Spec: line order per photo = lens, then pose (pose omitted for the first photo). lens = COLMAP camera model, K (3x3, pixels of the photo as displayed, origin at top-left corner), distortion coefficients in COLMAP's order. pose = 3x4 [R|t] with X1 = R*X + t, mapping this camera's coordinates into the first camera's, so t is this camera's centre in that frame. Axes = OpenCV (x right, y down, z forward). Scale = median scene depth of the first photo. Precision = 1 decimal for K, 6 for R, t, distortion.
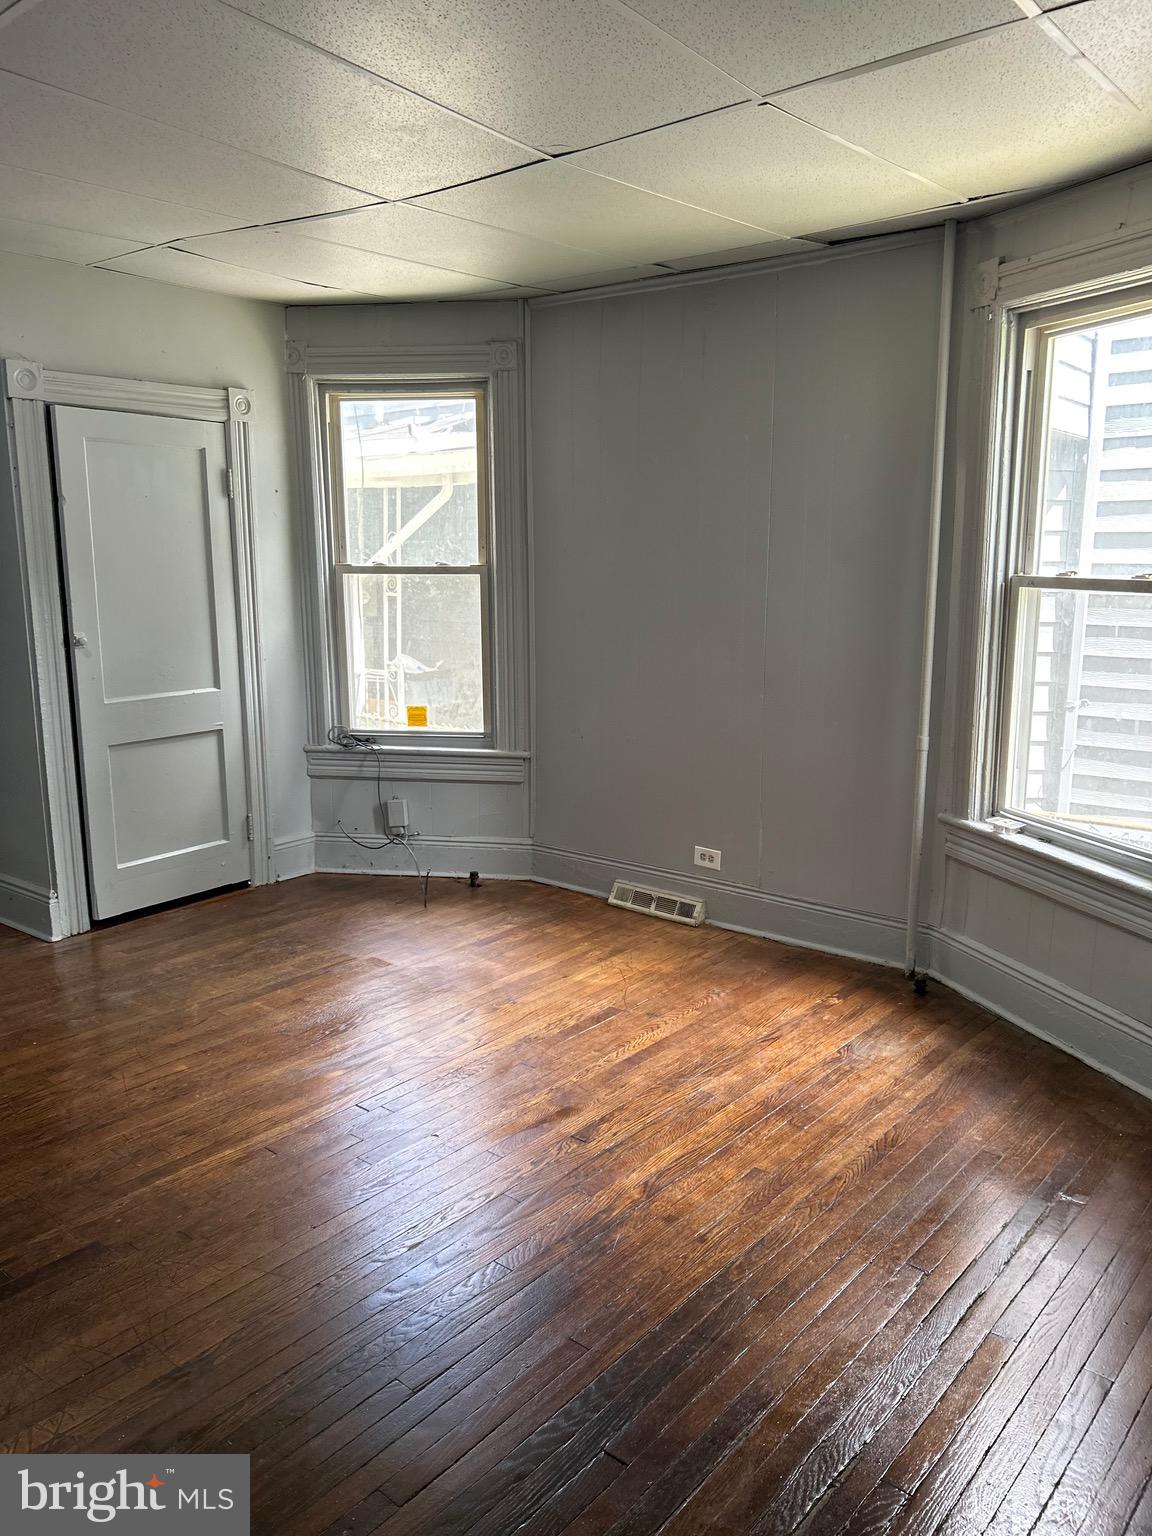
lens RADIAL K [[1168.2, 0, 577.5], [0, 1168.2, 767.3], [0, 0, 1]] dist [0.062592, -0.009815]
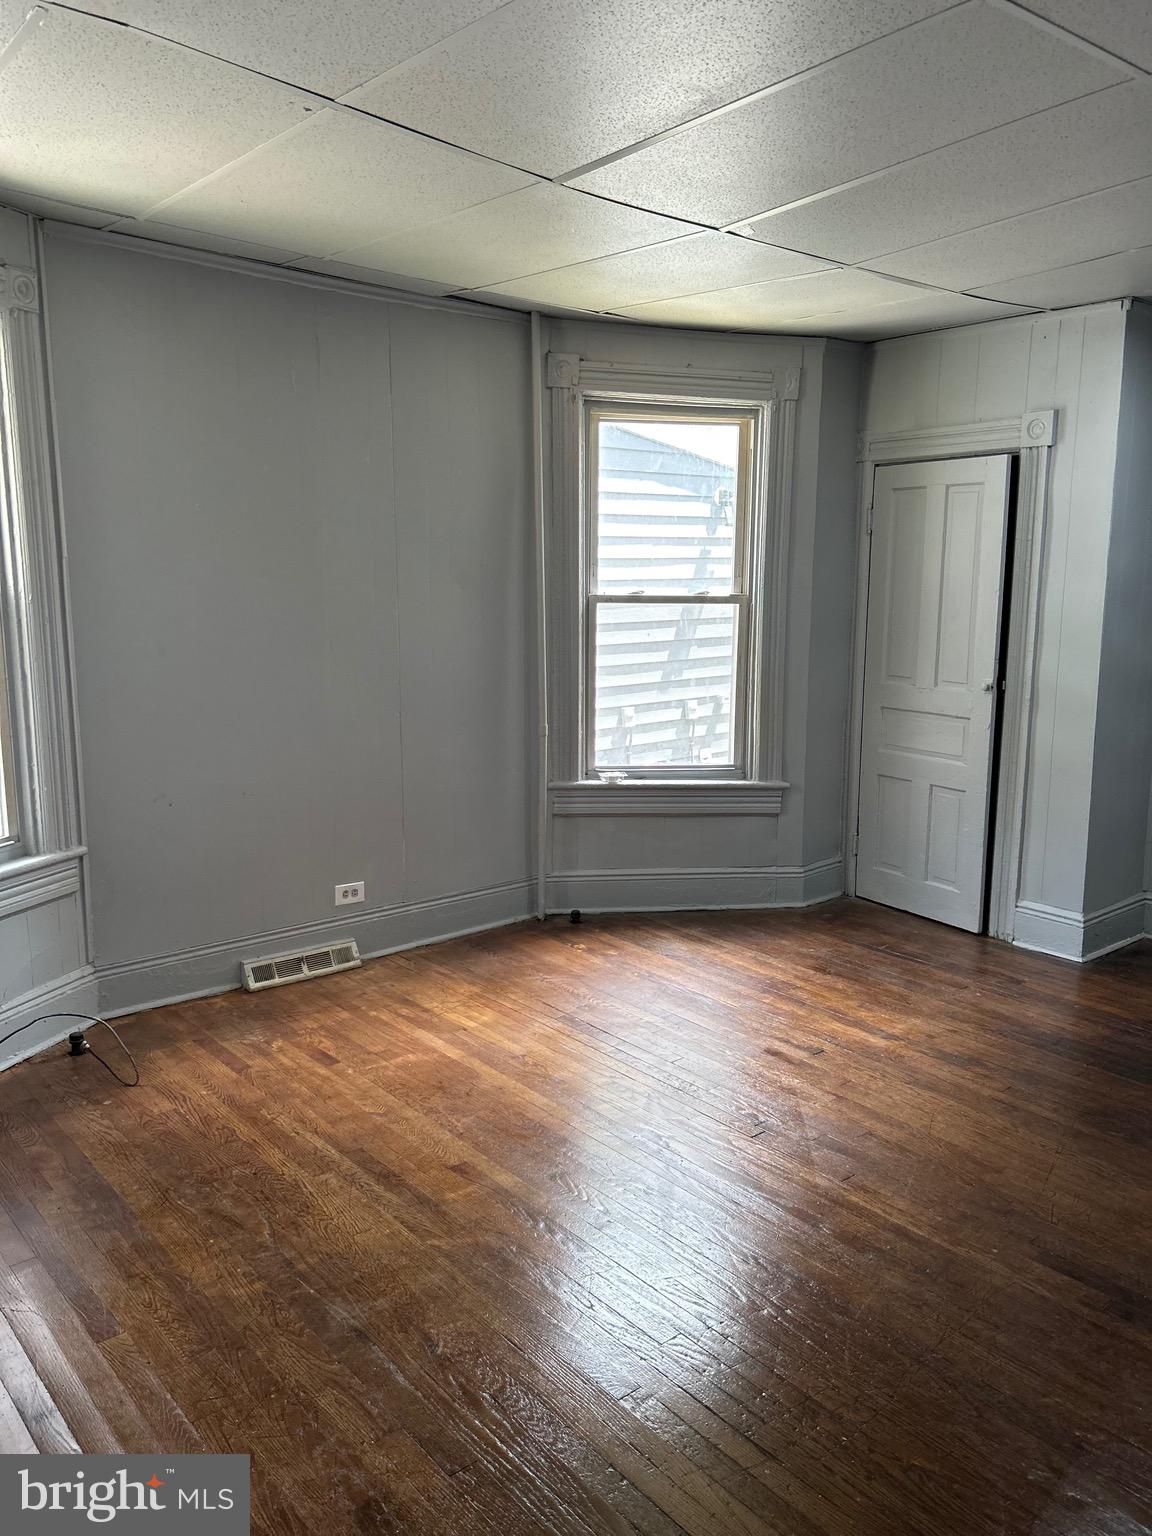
lens RADIAL K [[1168.2, 0, 582.2], [0, 1168.2, 771.9], [0, 0, 1]] dist [0.062592, -0.009815]
pose [[0.179414, -0.170225, 0.968935, -0.848809], [0.171934, 0.975183, 0.139486, -0.133650], [-0.968633, 0.141567, 0.204229, 0.672934]]
